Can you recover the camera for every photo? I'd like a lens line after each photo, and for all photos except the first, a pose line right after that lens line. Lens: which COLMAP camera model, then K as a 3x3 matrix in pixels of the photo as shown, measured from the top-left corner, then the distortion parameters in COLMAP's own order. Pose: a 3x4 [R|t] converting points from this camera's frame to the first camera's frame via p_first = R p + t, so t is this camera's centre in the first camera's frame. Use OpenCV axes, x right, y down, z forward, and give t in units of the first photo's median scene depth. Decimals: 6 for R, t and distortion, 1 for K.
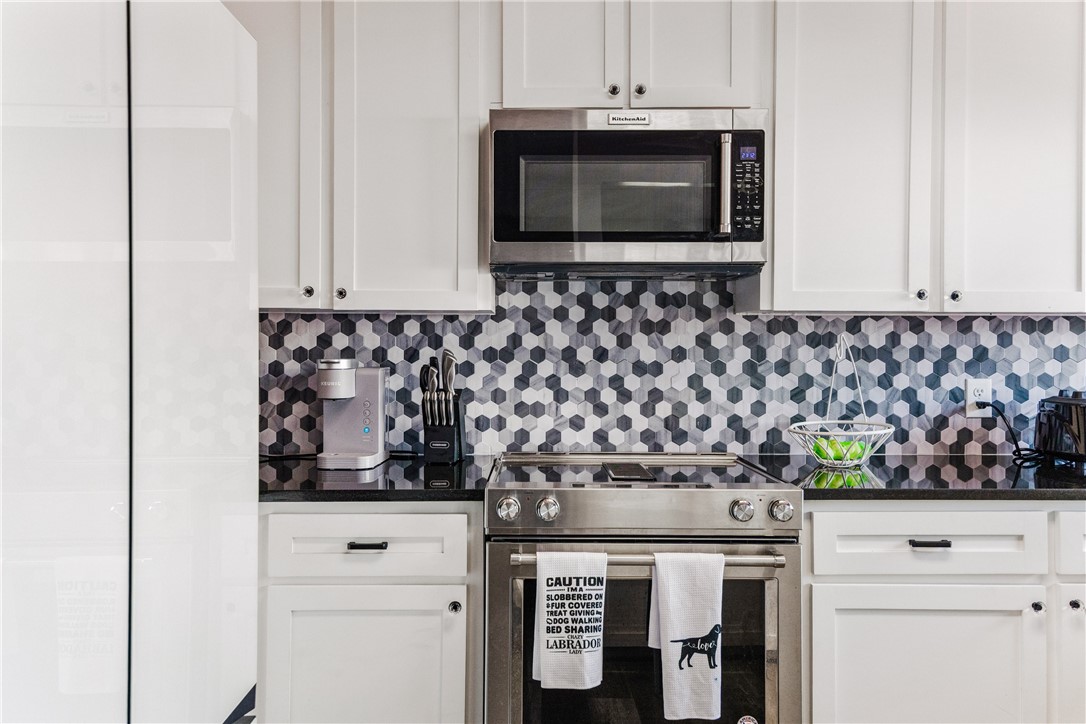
lens RADIAL K [[861.8, 0, 542.4], [0, 861.8, 354.4], [0, 0, 1]] dist [0.020082, -0.006828]
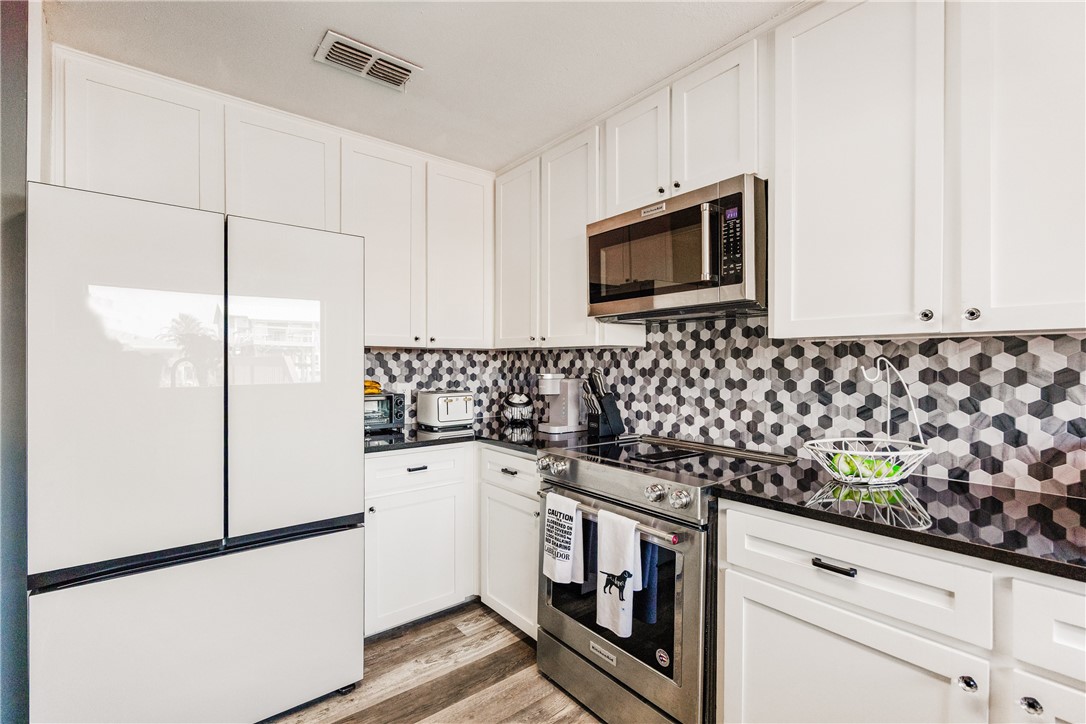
lens RADIAL K [[483.5, 0, 542.5], [0, 483.5, 368.3], [0, 0, 1]] dist [0.003089, 0.001032]
pose [[0.630642, 0.006650, -0.776046, 0.514927], [-0.008623, 0.999962, 0.001561, -0.006920], [0.776026, 0.005708, 0.630675, 0.294334]]
